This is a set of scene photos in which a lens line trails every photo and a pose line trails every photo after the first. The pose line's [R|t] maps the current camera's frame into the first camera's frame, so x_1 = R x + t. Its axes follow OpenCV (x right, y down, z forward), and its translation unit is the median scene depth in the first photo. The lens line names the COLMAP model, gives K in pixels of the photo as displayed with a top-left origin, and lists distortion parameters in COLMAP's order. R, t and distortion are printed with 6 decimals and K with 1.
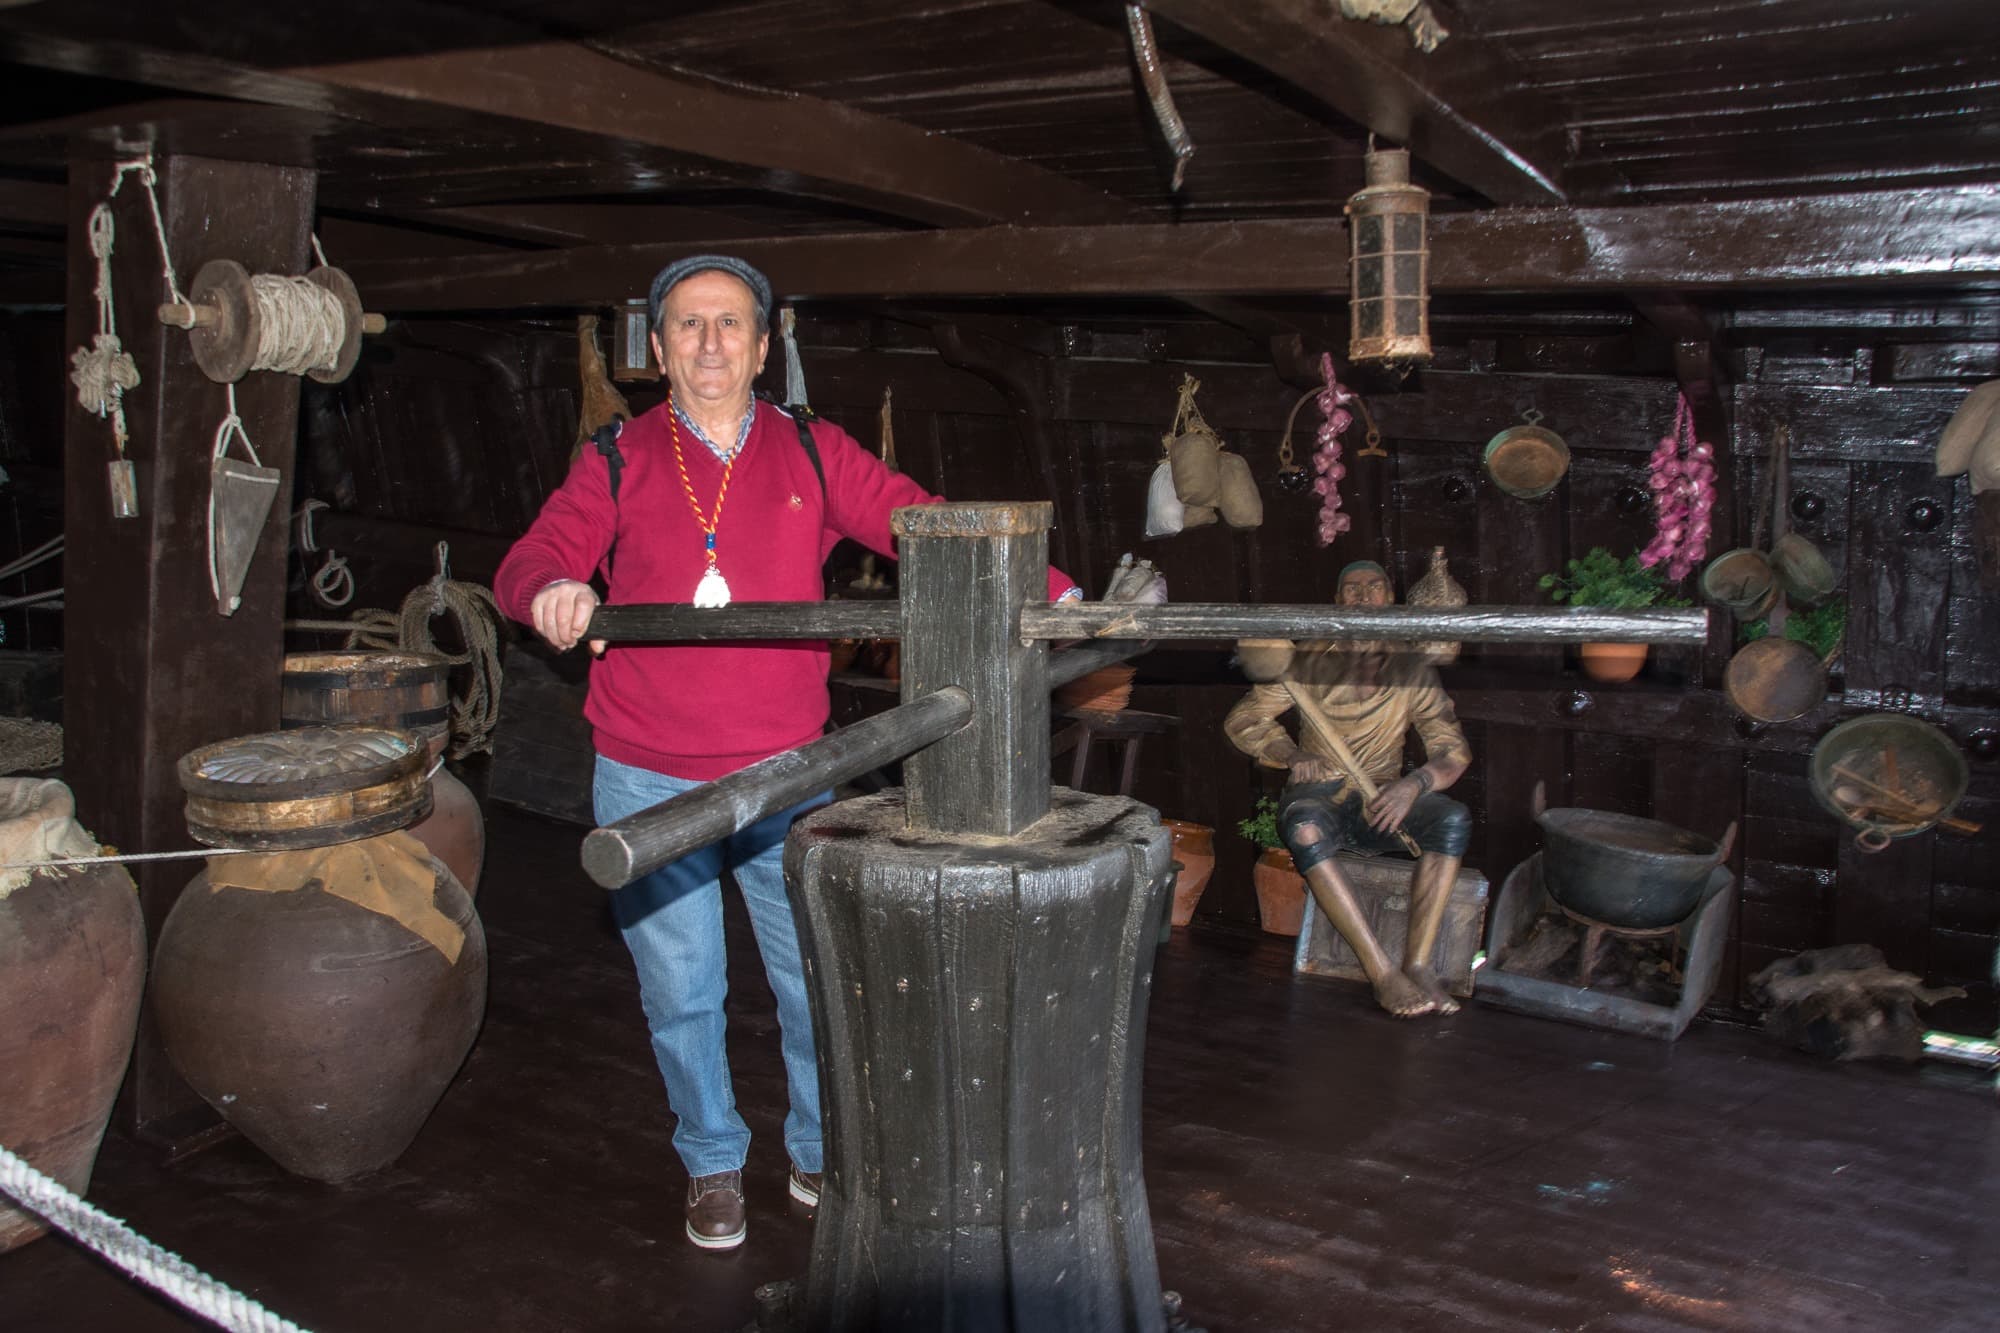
lens RADIAL K [[1587.9, 0, 1000.0], [0, 1587.9, 666.5], [0, 0, 1]] dist [-0.165774, 0.154109]
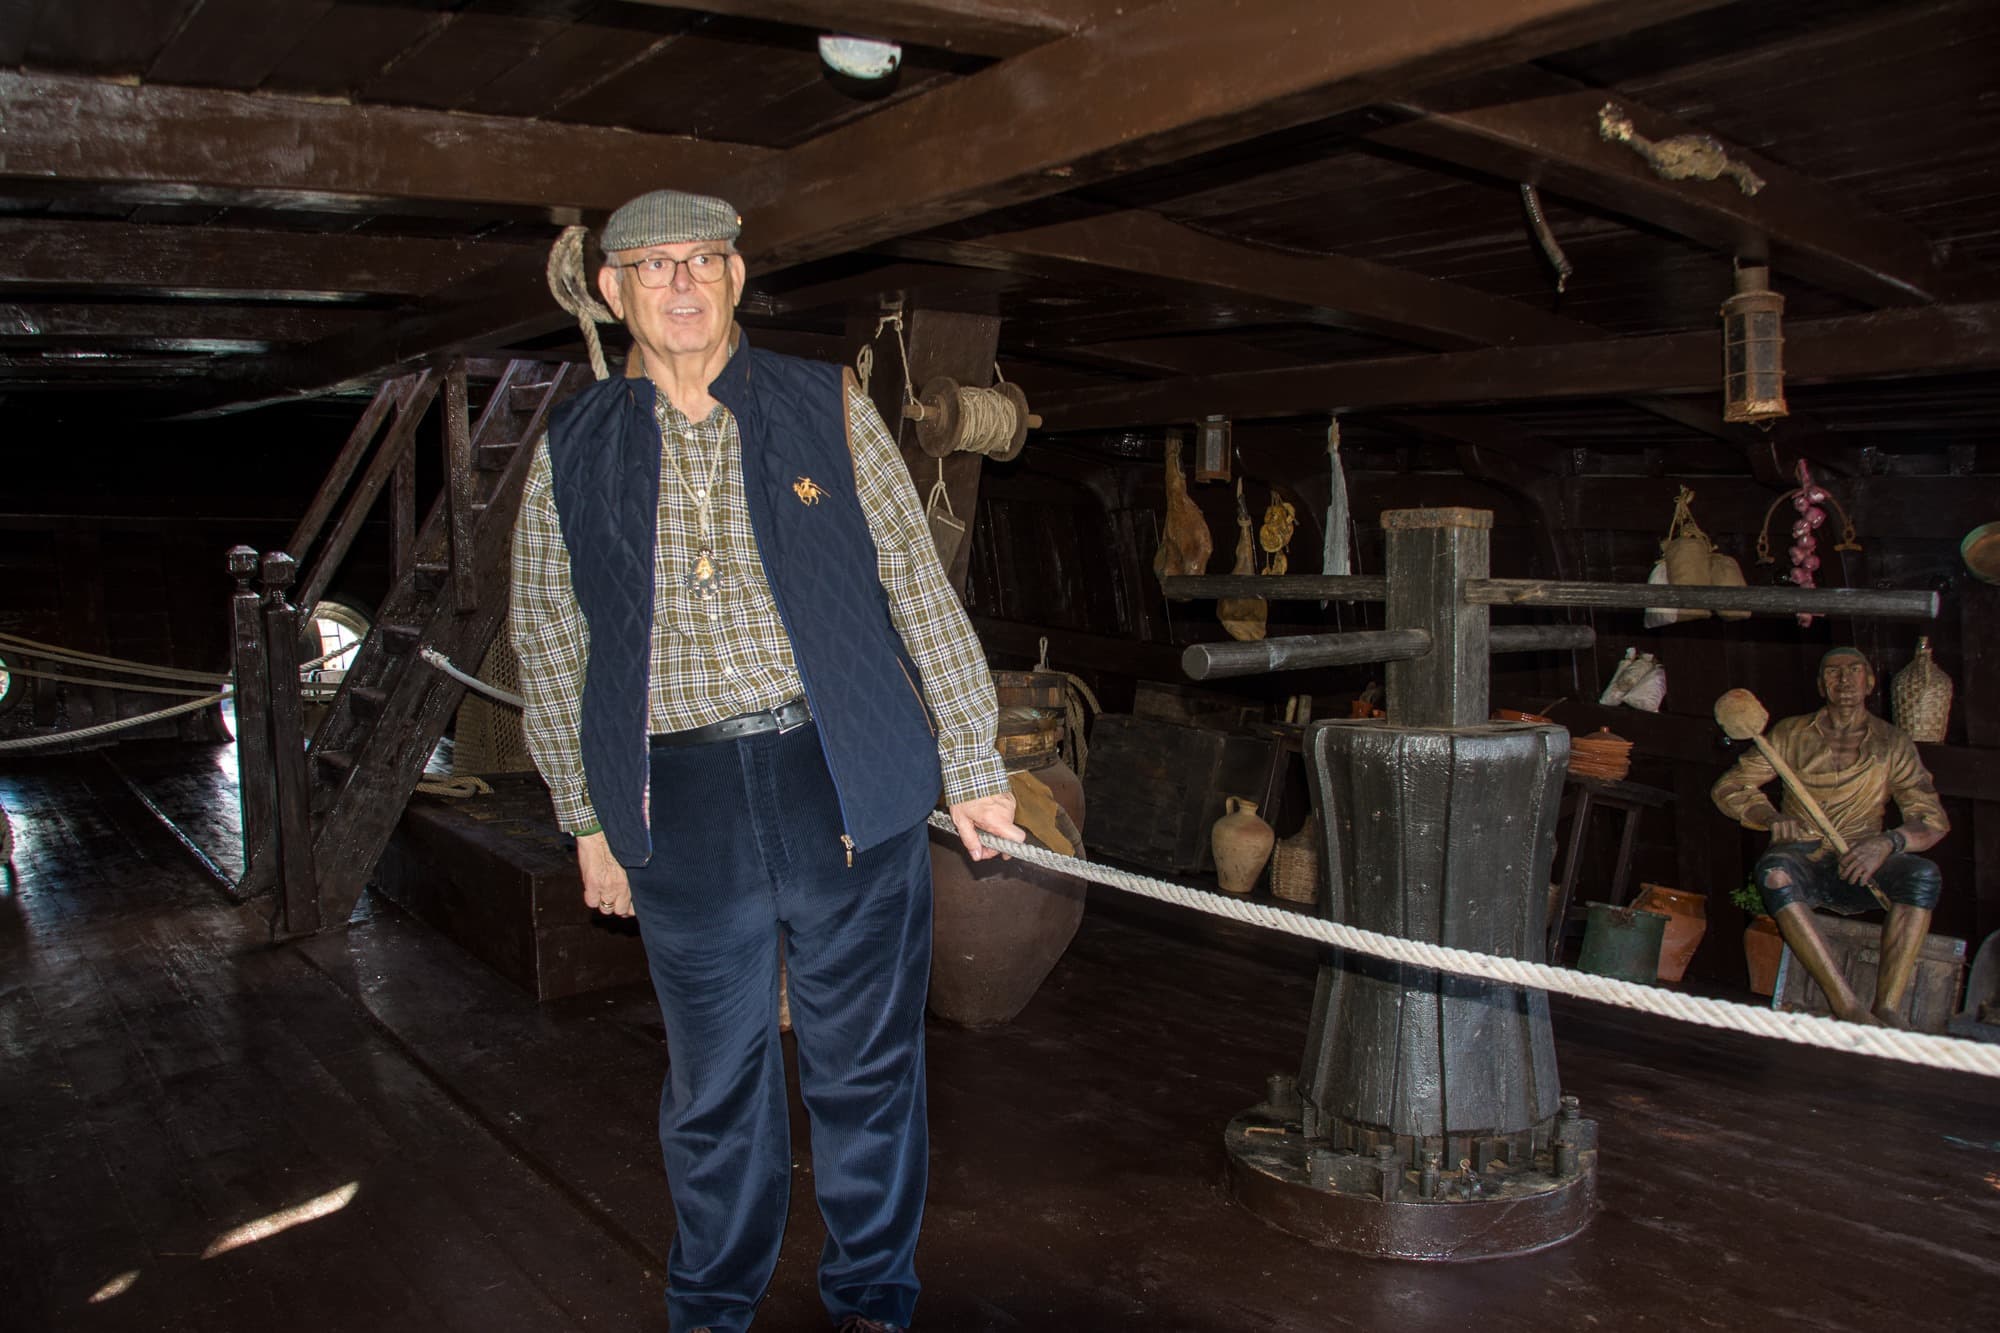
lens RADIAL K [[1587.9, 0, 1000.0], [0, 1587.9, 666.5], [0, 0, 1]] dist [-0.165774, 0.154109]
pose [[0.938777, 0.019974, -0.343945, 0.074747], [-0.057064, 0.993543, -0.098056, 0.148018], [0.339766, 0.111680, 0.933856, -0.355632]]
